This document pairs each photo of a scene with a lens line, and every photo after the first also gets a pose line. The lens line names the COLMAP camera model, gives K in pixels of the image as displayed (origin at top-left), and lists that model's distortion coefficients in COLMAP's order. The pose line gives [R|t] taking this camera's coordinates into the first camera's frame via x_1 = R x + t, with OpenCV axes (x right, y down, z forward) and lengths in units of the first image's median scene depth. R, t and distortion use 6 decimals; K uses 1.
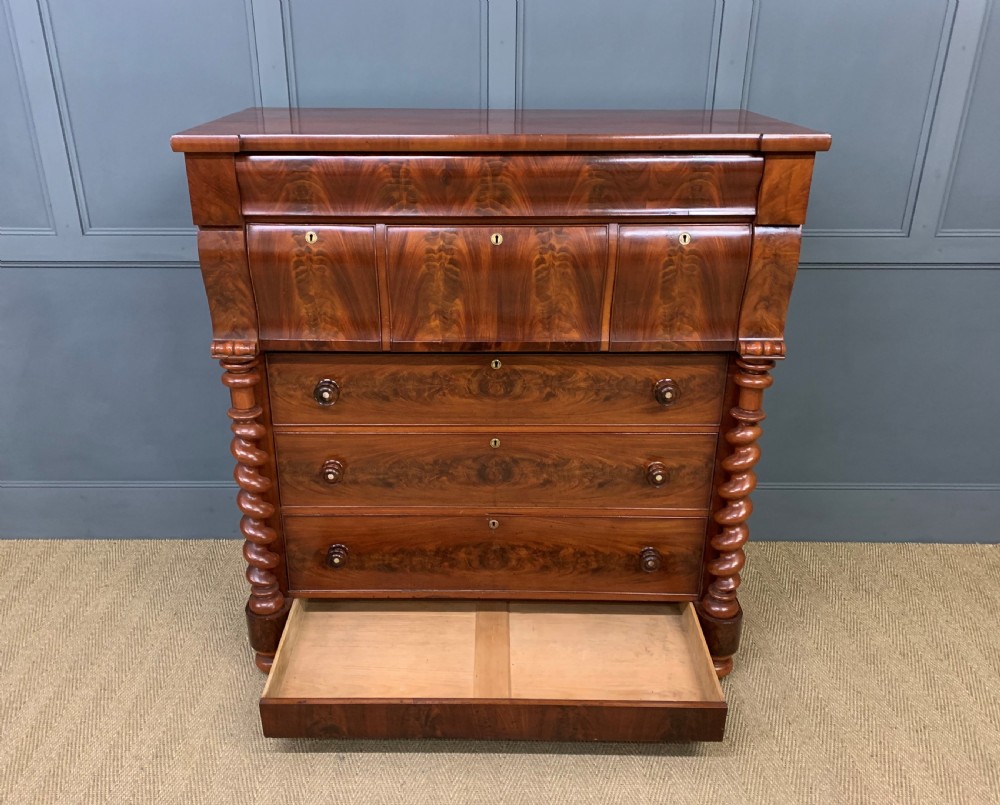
lens RADIAL K [[878.3, 0, 476.5], [0, 878.3, 420.4], [0, 0, 1]] dist [0.073147, -0.053872]
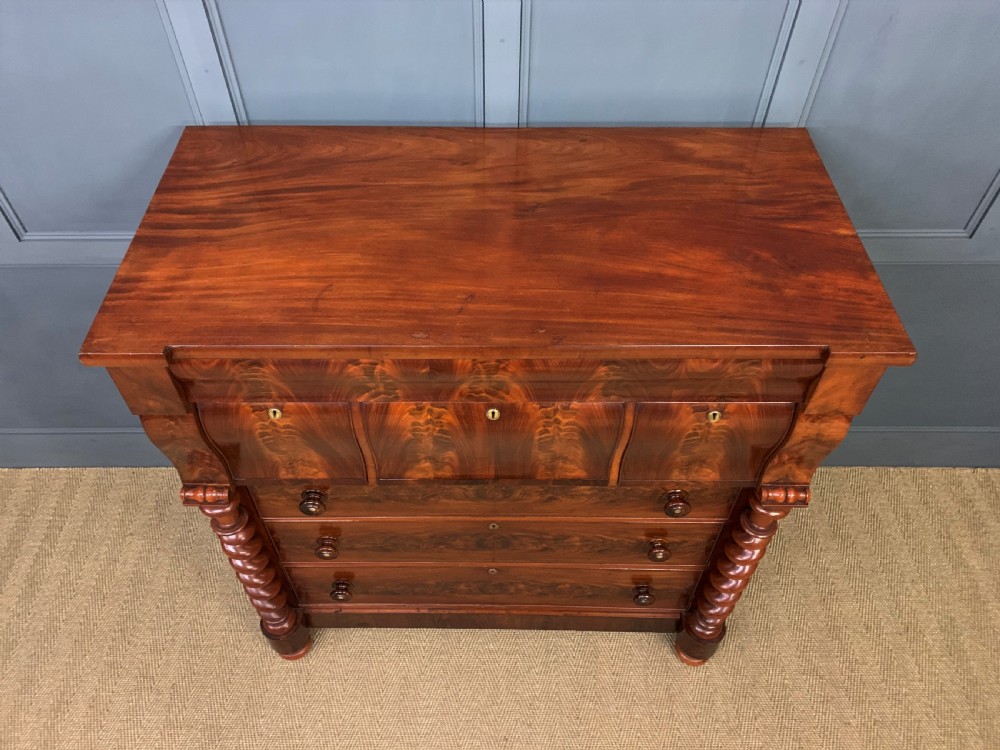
lens RADIAL K [[772.9, 0, 485.9], [0, 772.9, 374.9], [0, 0, 1]] dist [0.045980, -0.021922]
pose [[0.999979, -0.006320, -0.001480, 0.015684], [0.006345, 0.903641, 0.428243, -0.505227], [-0.001369, -0.428244, 0.903662, 0.309004]]
